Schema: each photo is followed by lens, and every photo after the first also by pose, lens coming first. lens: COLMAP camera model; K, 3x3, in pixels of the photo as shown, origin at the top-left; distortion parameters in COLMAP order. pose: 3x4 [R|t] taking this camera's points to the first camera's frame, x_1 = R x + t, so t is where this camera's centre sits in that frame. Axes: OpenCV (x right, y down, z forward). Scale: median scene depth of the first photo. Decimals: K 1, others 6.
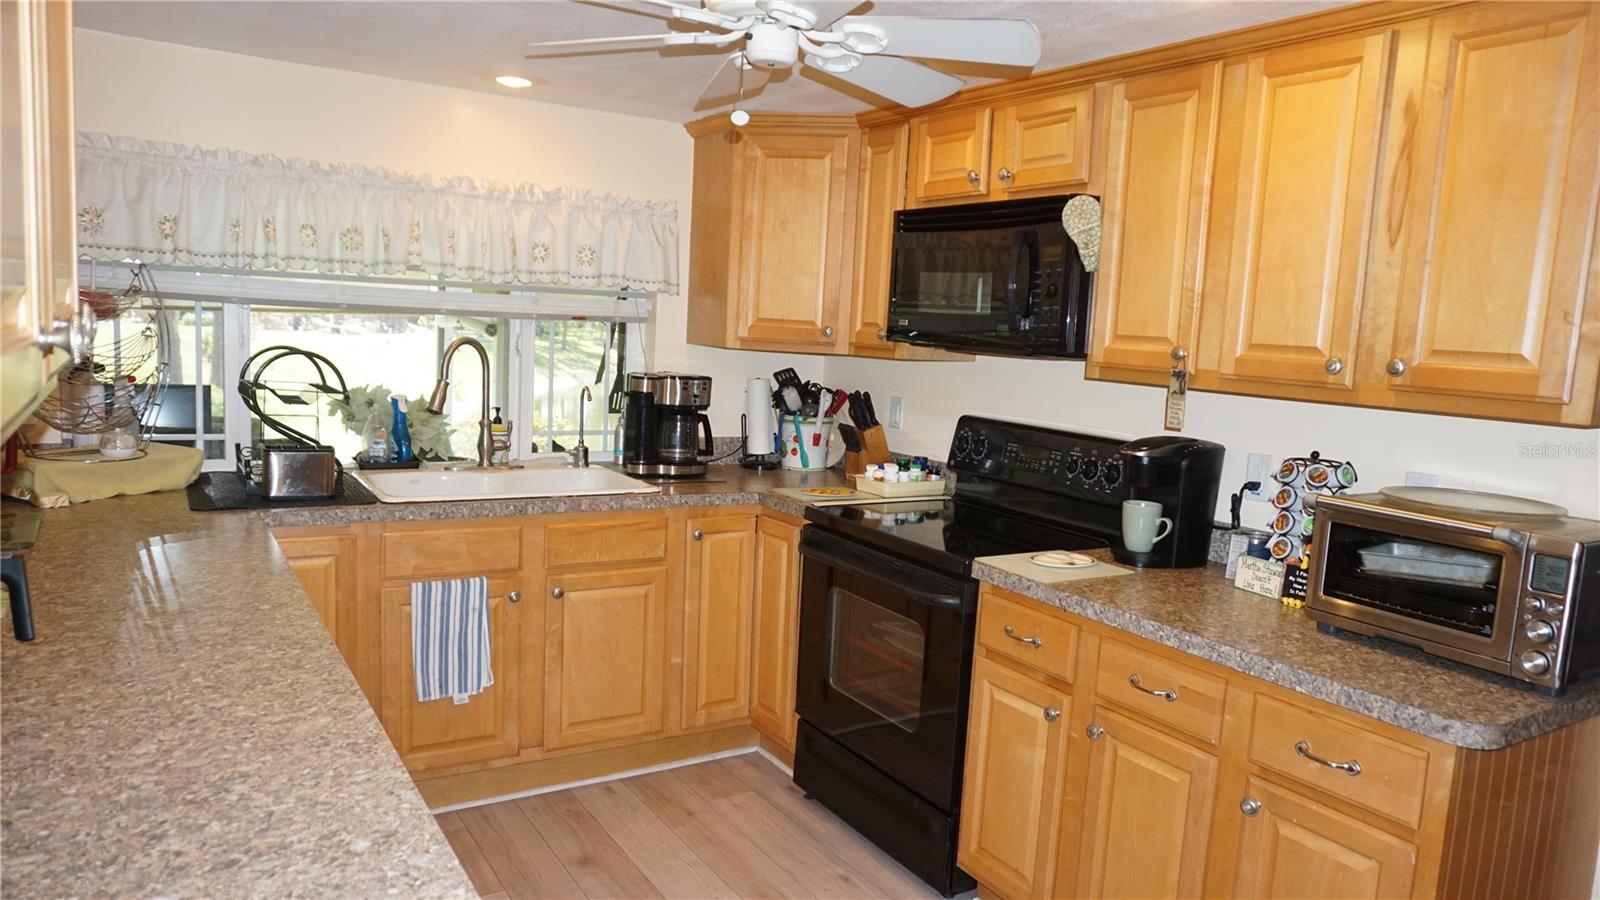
lens RADIAL K [[1067.4, 0, 806.0], [0, 1067.4, 457.8], [0, 0, 1]] dist [-0.065340, 0.043250]
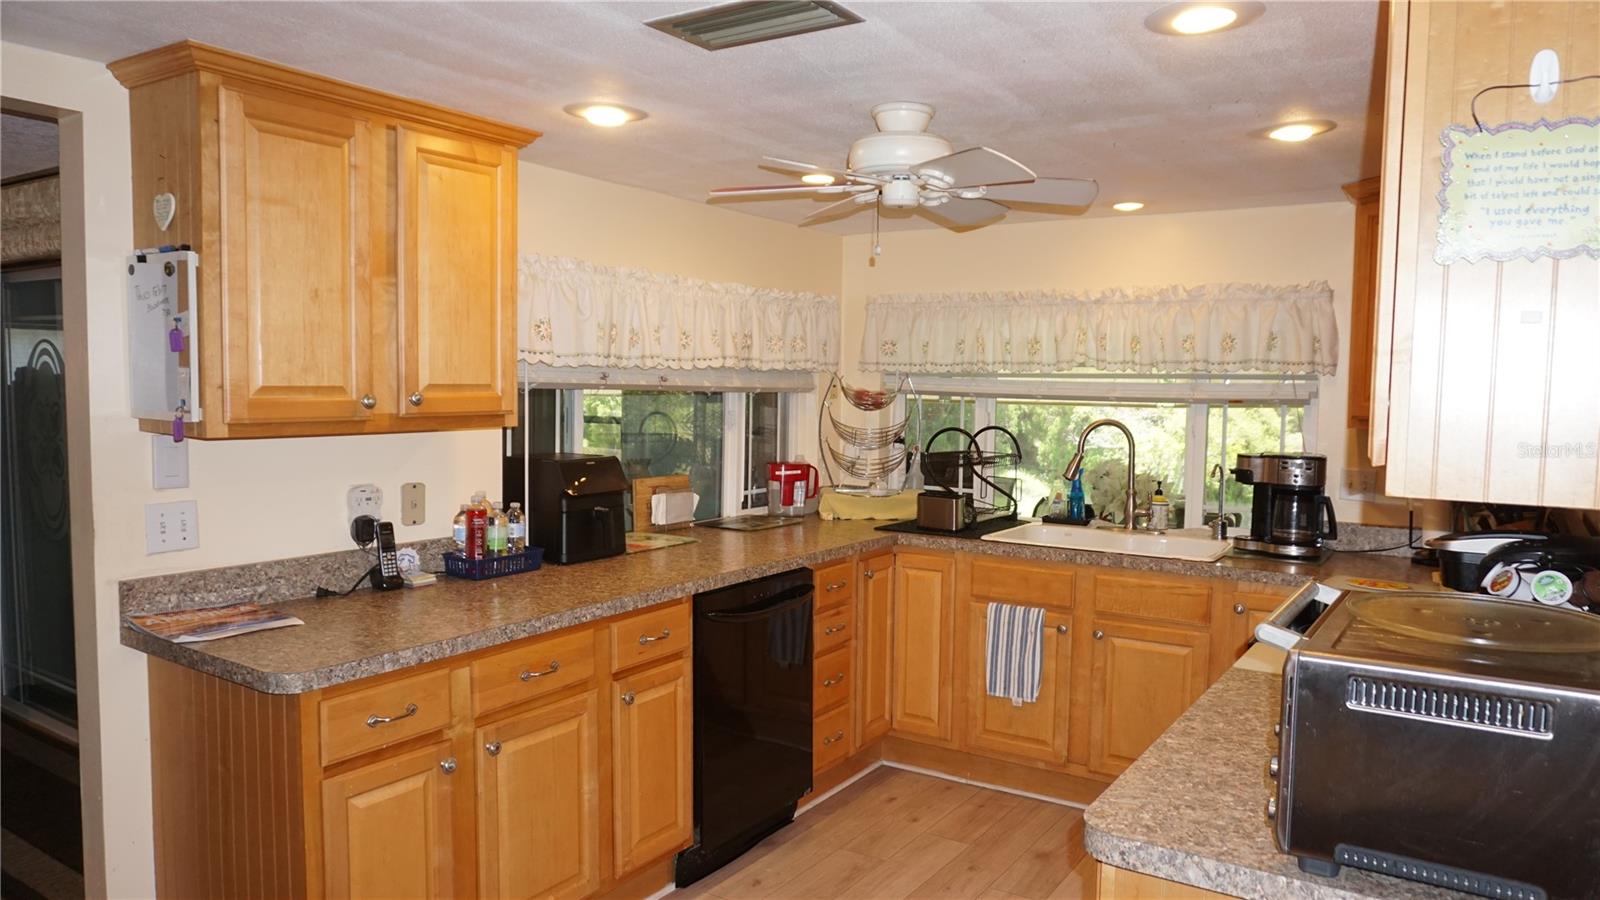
lens RADIAL K [[1067.4, 0, 806.0], [0, 1067.4, 457.8], [0, 0, 1]] dist [-0.065340, 0.043250]
pose [[0.412372, 0.014835, -0.910895, 0.688896], [-0.104952, 0.993984, -0.031325, 0.004478], [0.904950, 0.108517, 0.411448, 0.208900]]
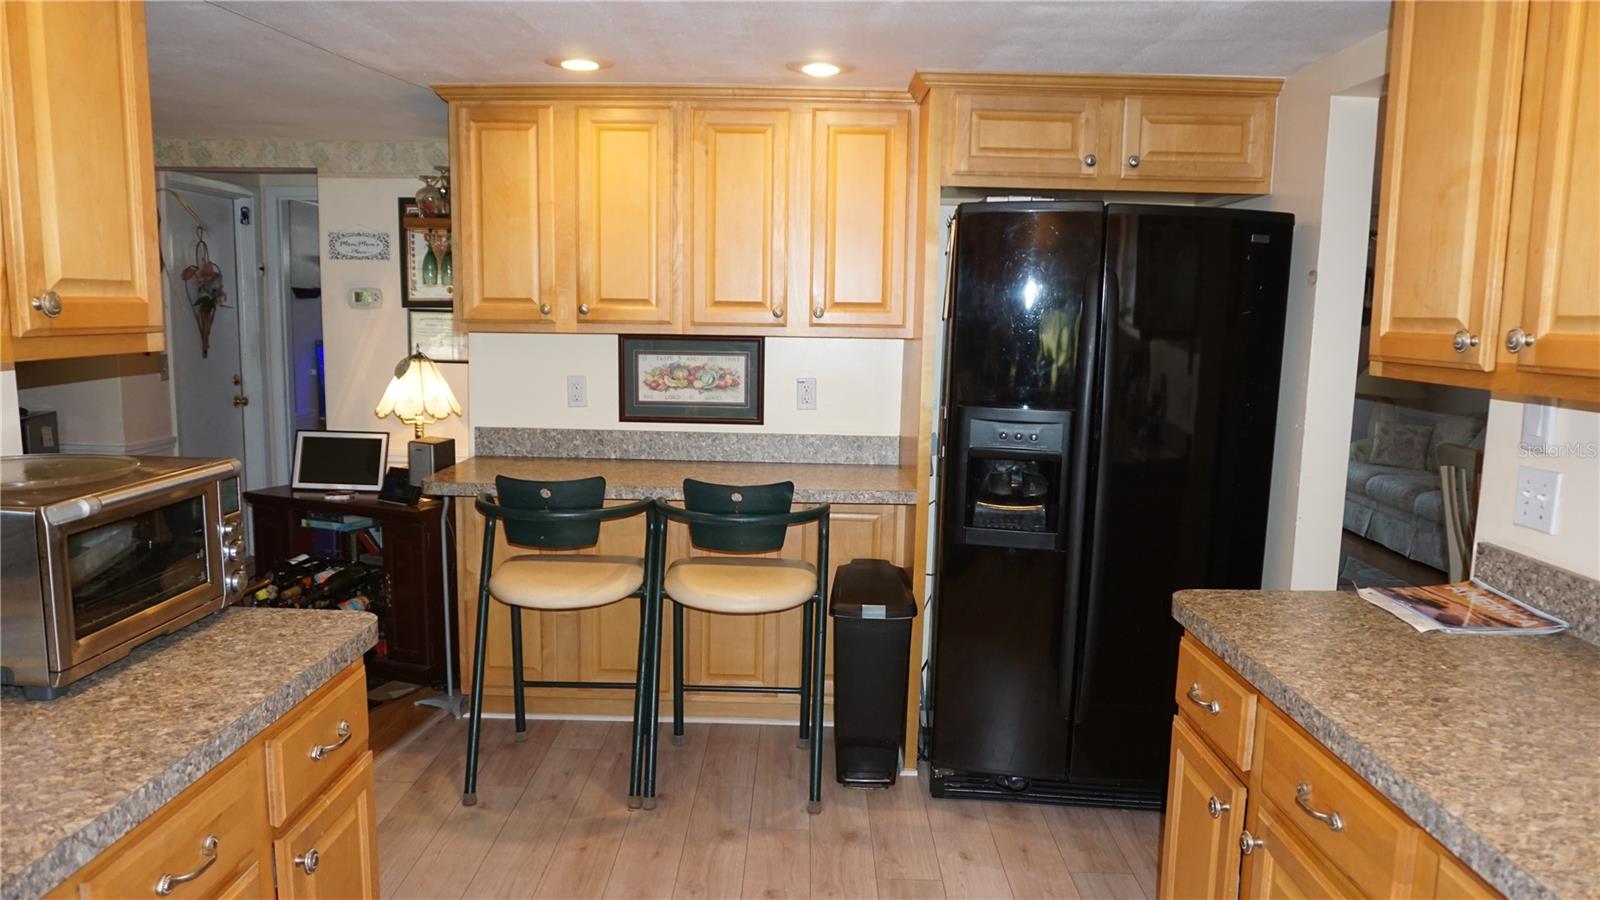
lens RADIAL K [[1067.4, 0, 806.0], [0, 1067.4, 457.8], [0, 0, 1]] dist [-0.065340, 0.043250]
pose [[-0.840584, -0.143651, 0.522286, -0.169558], [0.002788, 0.963035, 0.269362, -0.112973], [-0.541674, 0.227877, -0.809111, 0.847354]]
